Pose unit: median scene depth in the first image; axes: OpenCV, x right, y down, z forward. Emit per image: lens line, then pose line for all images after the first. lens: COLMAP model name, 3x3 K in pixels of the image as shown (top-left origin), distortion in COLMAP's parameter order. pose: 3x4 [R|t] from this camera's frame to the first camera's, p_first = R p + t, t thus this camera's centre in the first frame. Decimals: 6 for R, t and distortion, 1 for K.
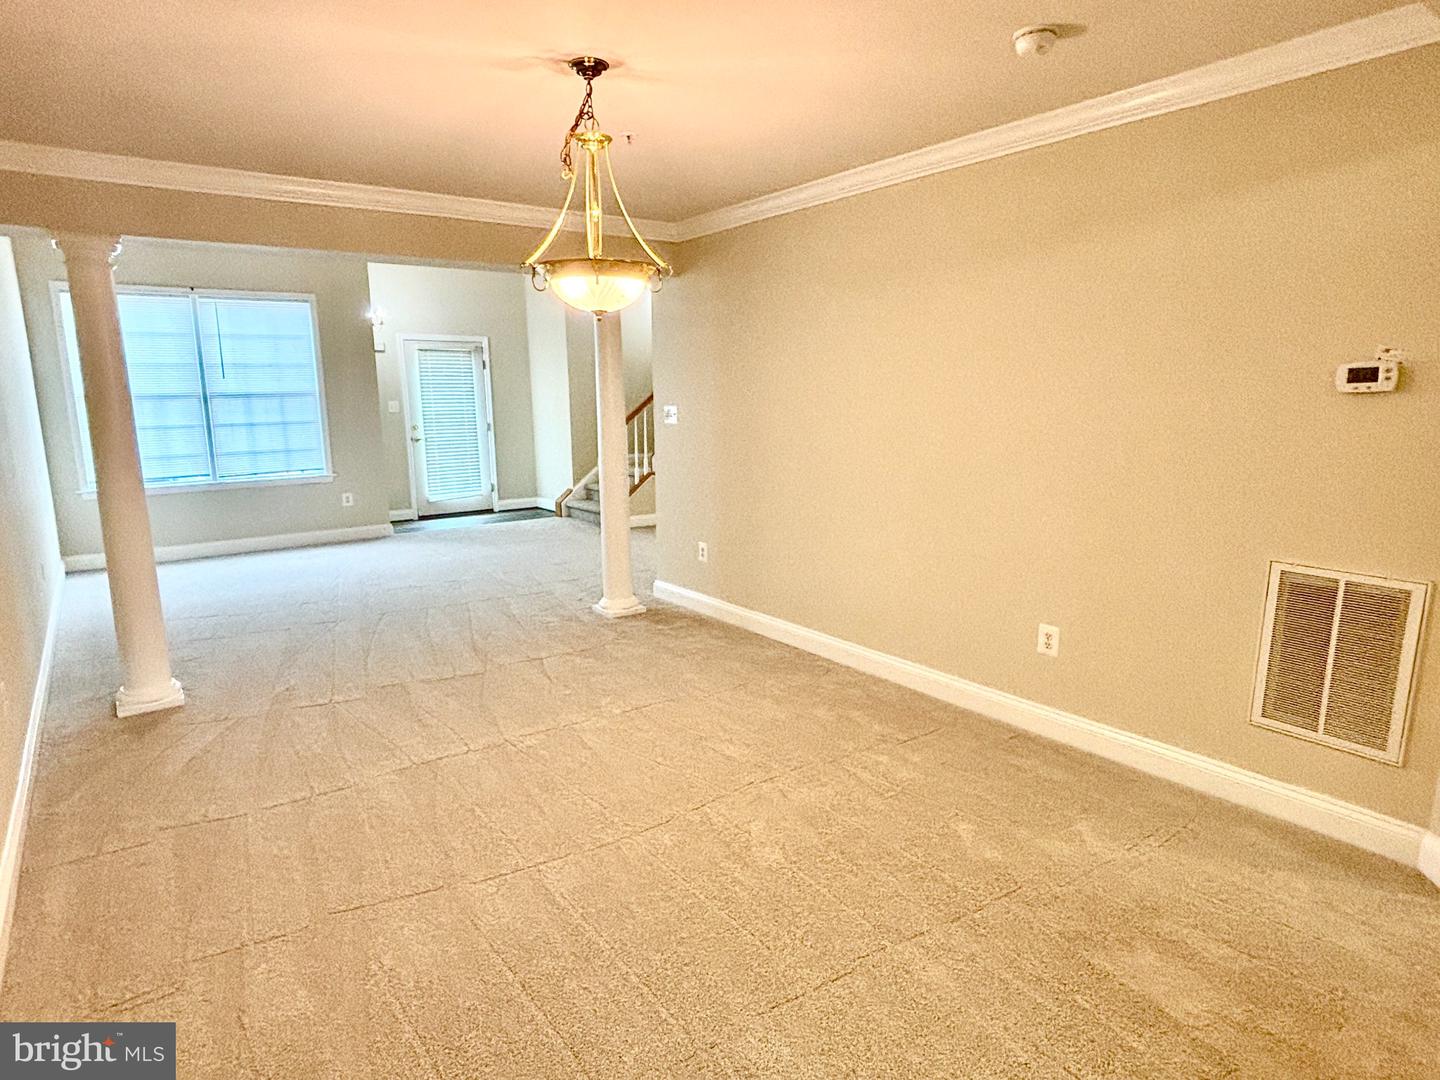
lens RADIAL K [[823.5, 0, 720.0], [0, 823.5, 540.0], [0, 0, 1]] dist [-0.003703, -0.000605]
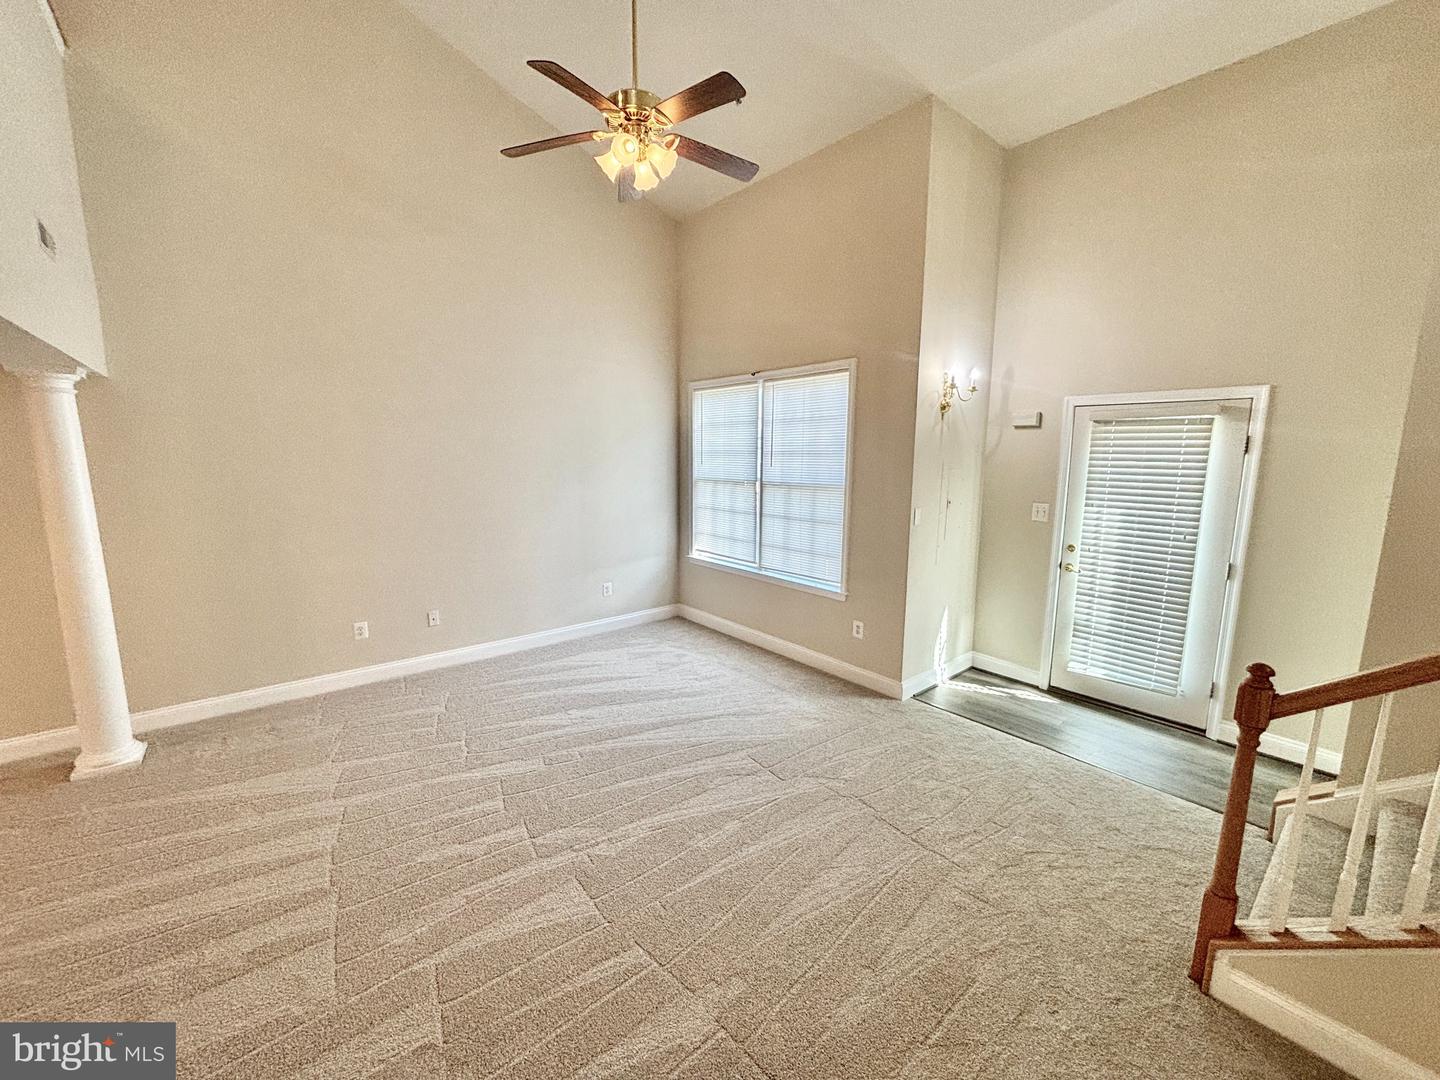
lens RADIAL K [[573.1, 0, 720.0], [0, 573.1, 540.0], [0, 0, 1]] dist [0.003231, 0.000163]
pose [[0.035050, 0.162203, -0.986135, 0.047969], [-0.187988, 0.970197, 0.152900, -0.196932], [0.981546, 0.180022, 0.064498, 0.886178]]
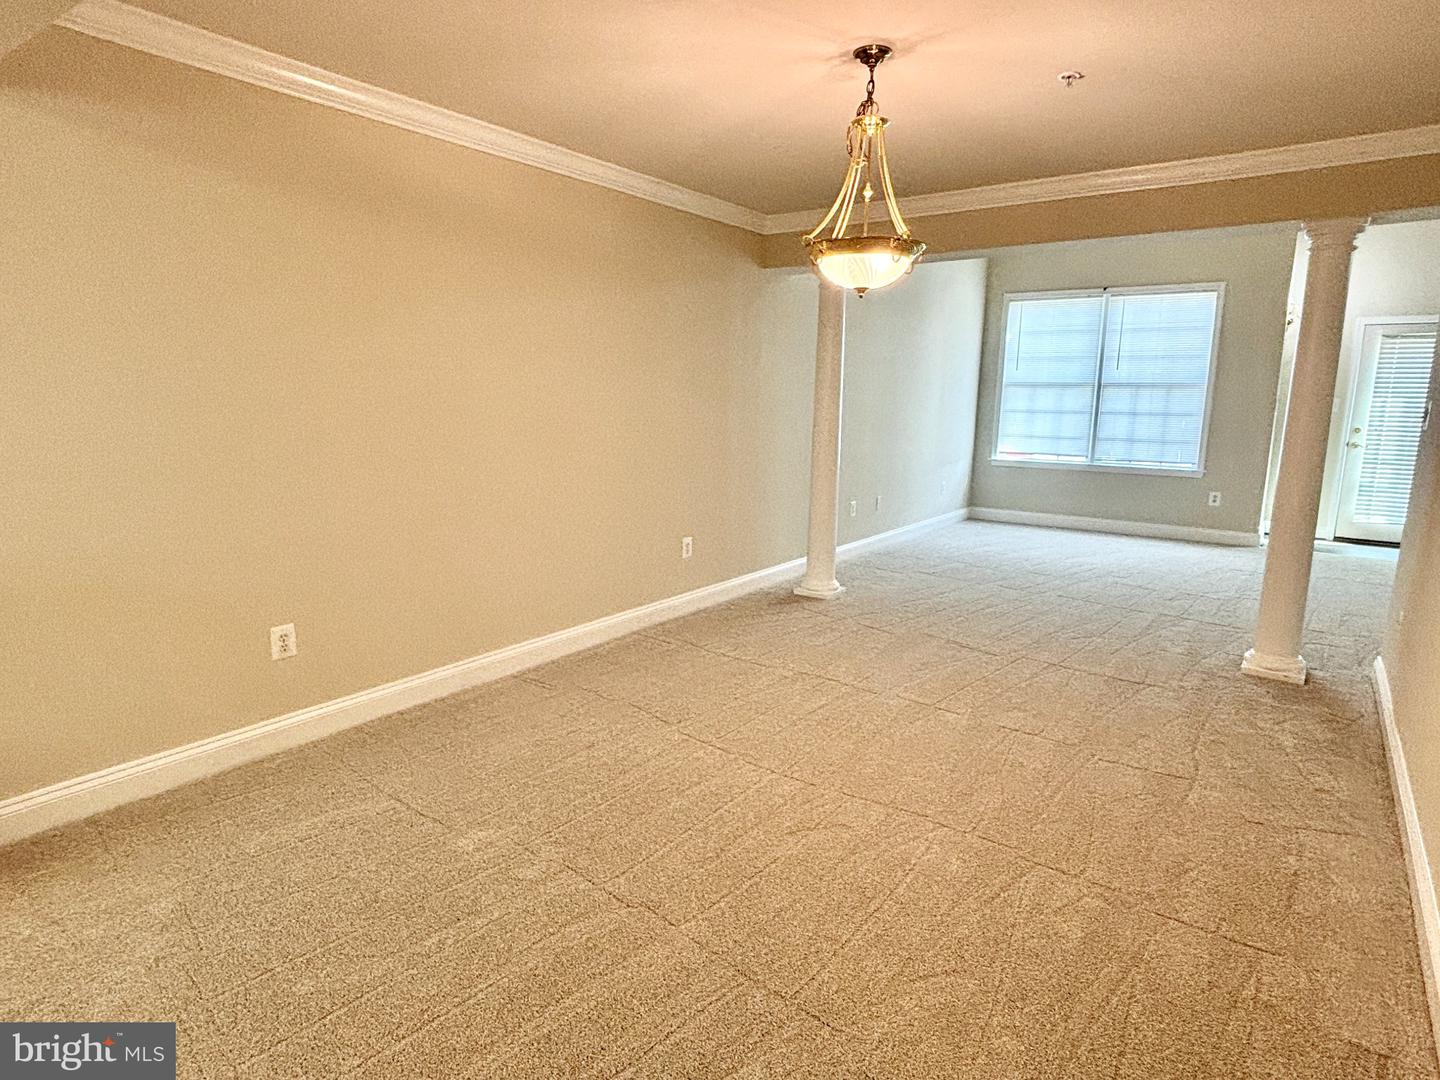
lens RADIAL K [[823.5, 0, 720.0], [0, 823.5, 540.0], [0, 0, 1]] dist [-0.003703, -0.000605]
pose [[0.291140, 0.191116, -0.937397, 0.292247], [-0.190331, 0.971827, 0.139022, -0.028044], [0.937556, 0.137941, 0.319312, 0.188174]]
